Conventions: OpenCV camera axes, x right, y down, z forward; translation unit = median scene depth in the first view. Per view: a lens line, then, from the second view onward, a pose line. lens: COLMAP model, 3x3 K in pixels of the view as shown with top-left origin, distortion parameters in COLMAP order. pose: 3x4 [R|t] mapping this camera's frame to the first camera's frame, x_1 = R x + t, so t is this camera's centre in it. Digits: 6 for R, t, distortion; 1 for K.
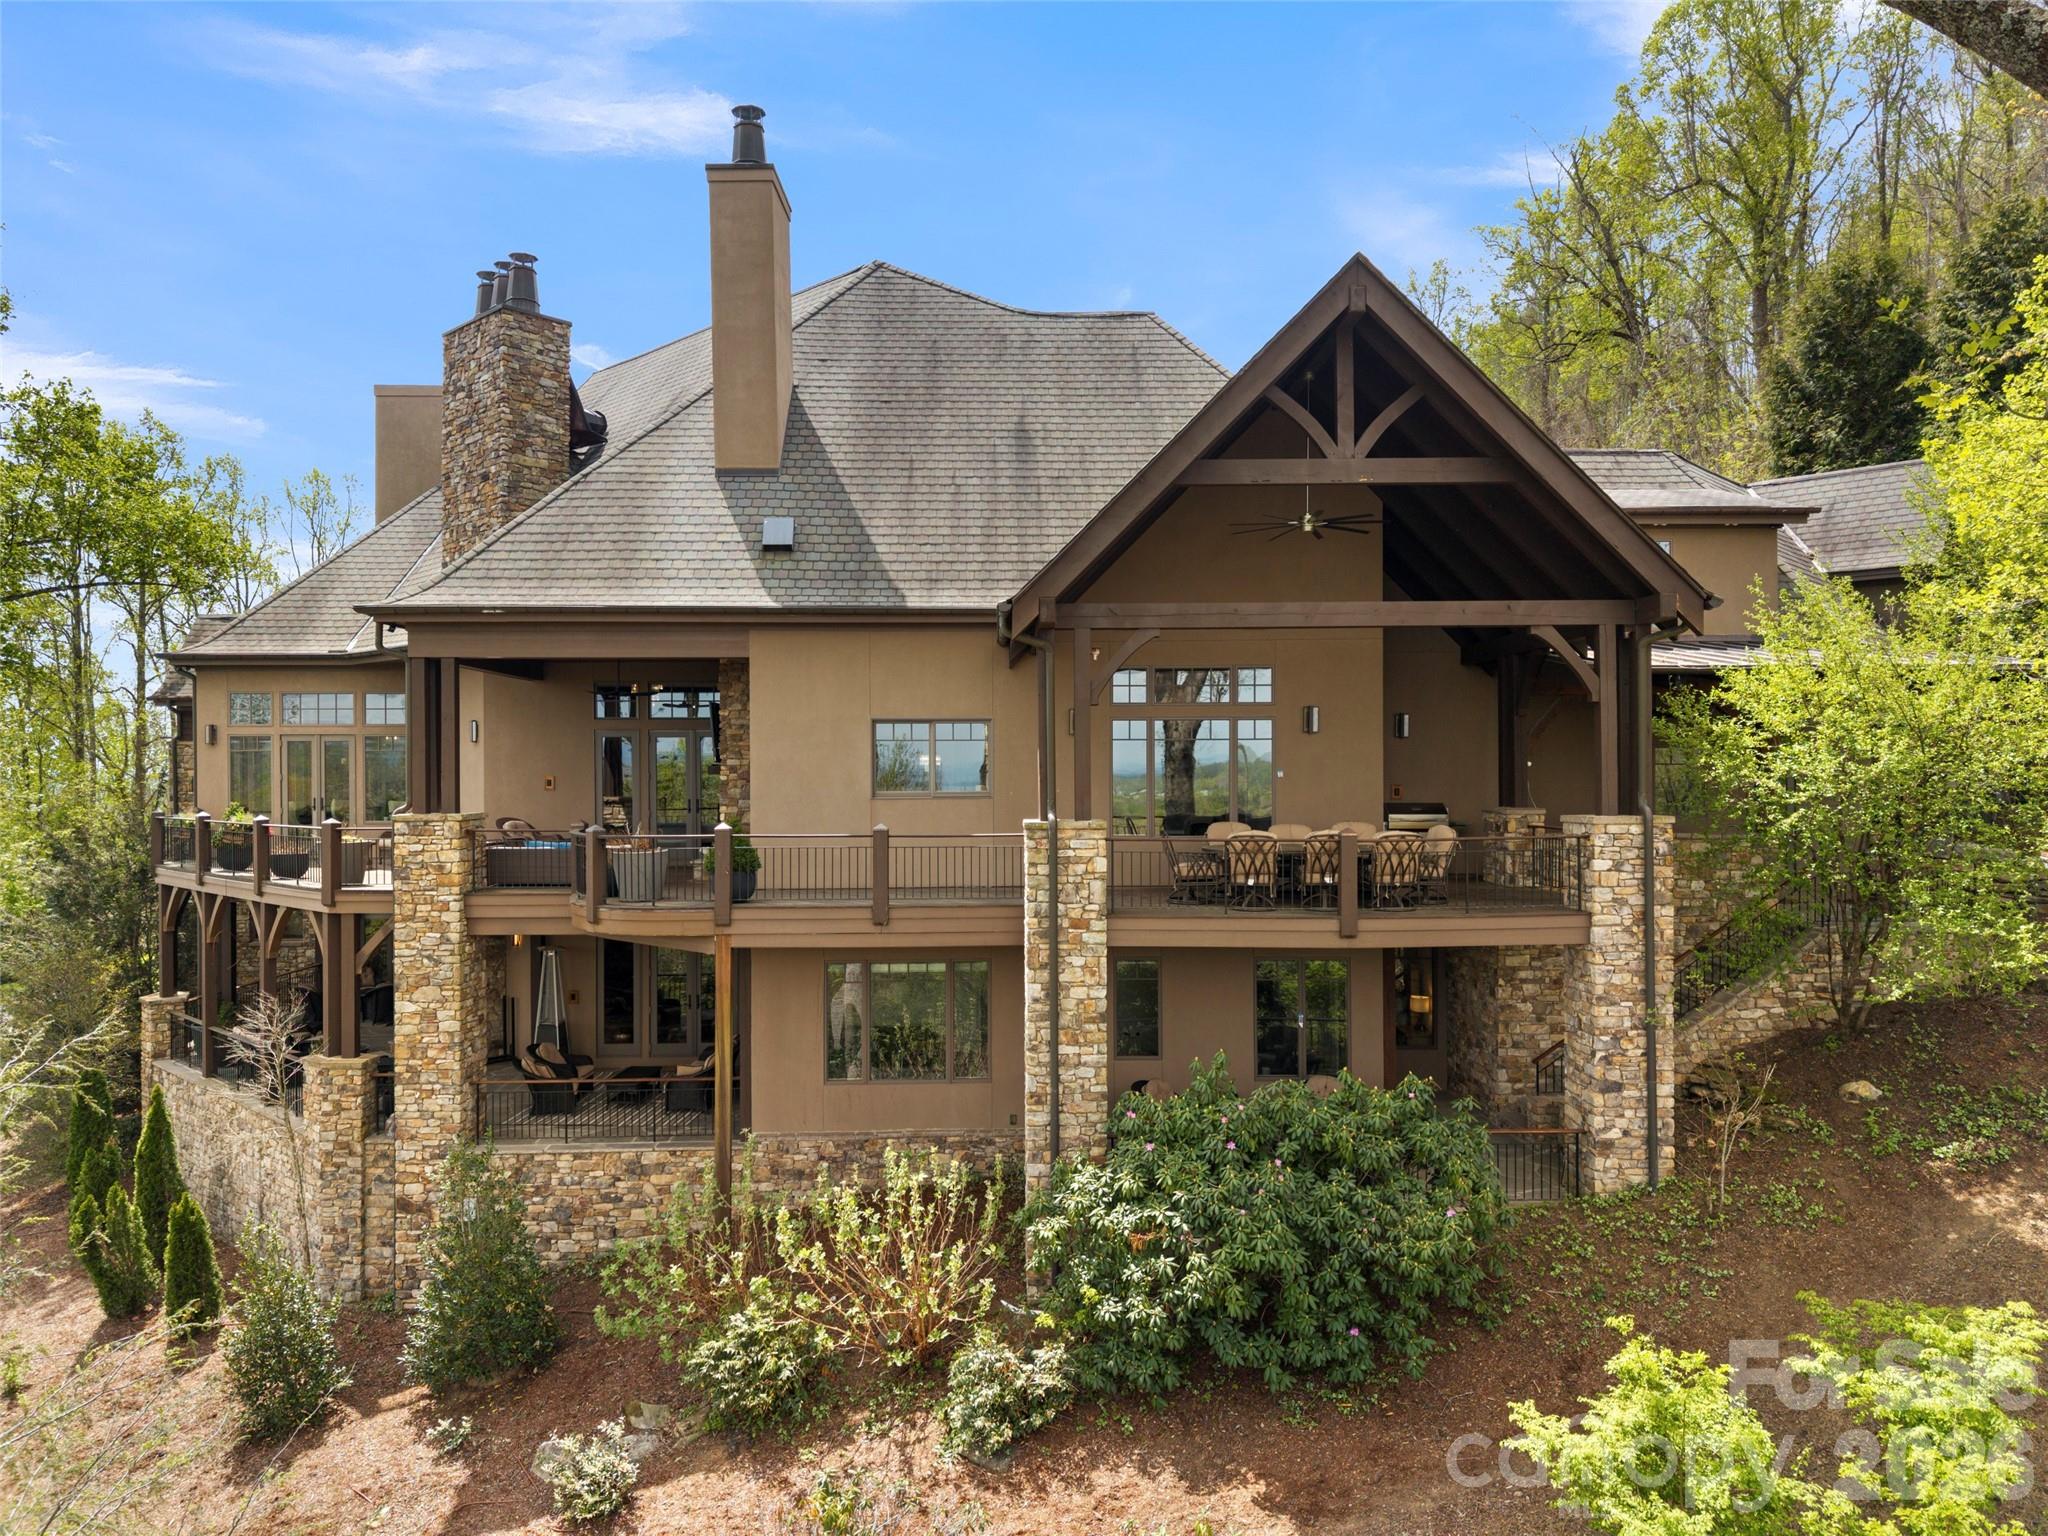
lens RADIAL K [[1429.1, 0, 1028.8], [0, 1429.1, 770.3], [0, 0, 1]] dist [0.033521, -0.015260]
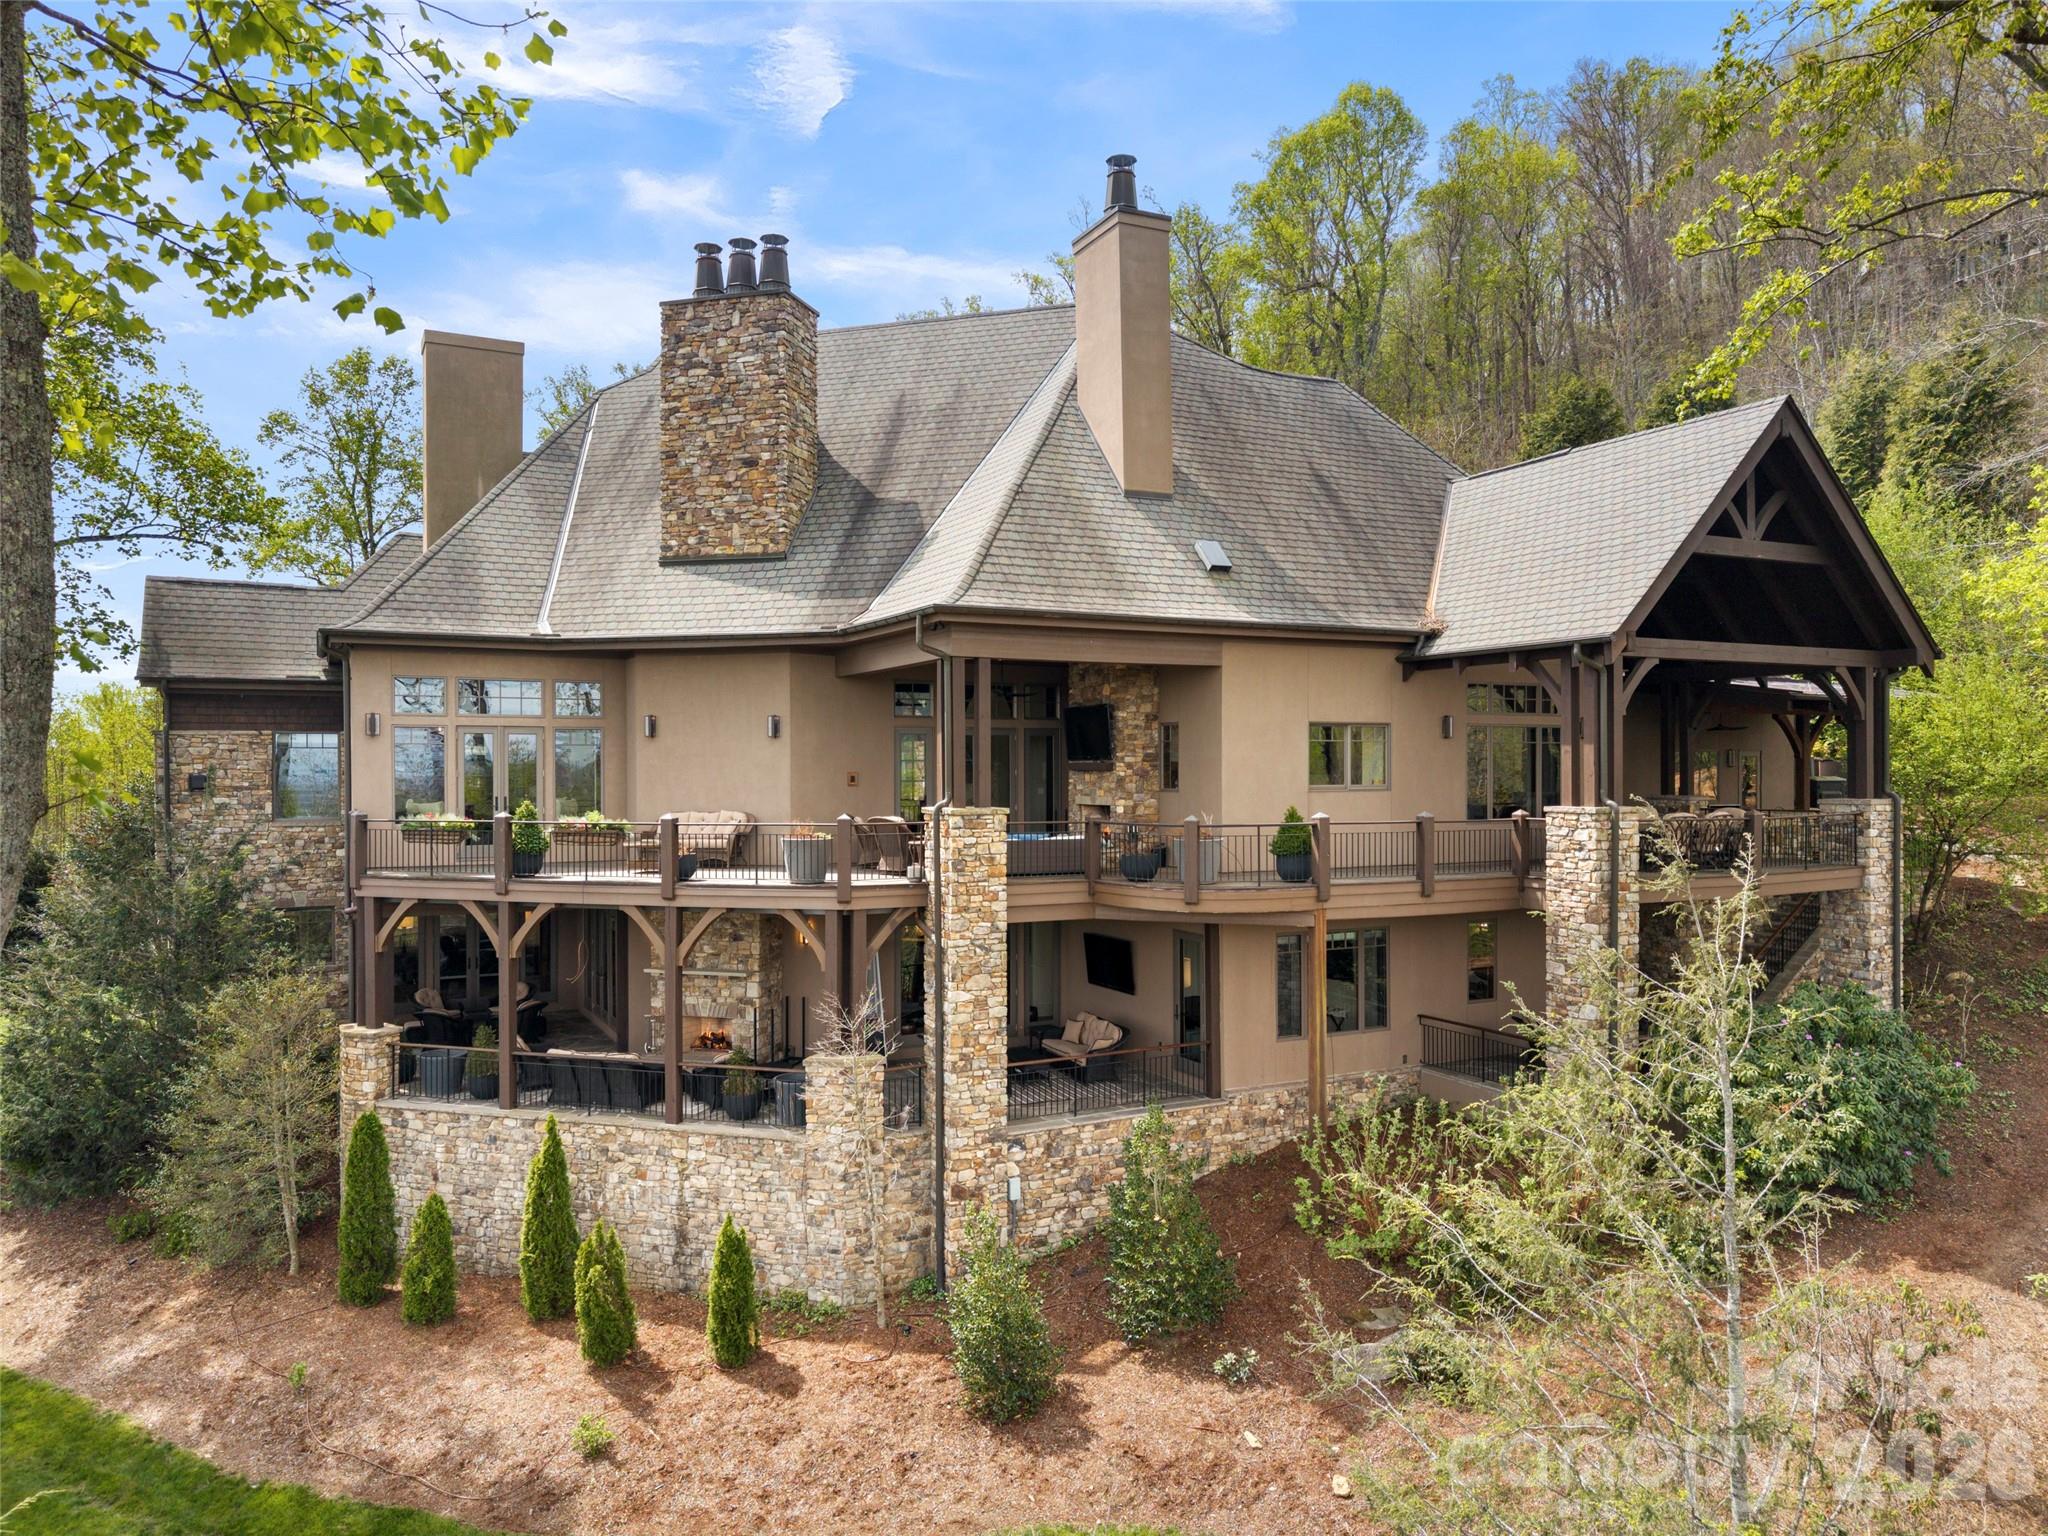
lens RADIAL K [[1429.1, 0, 1030.8], [0, 1429.1, 762.9], [0, 0, 1]] dist [0.033521, -0.015260]
pose [[0.888835, 0.005682, 0.458193, -0.853187], [-0.001611, 0.999956, -0.009275, 0.008340], [-0.458225, 0.007506, 0.888804, 0.075452]]
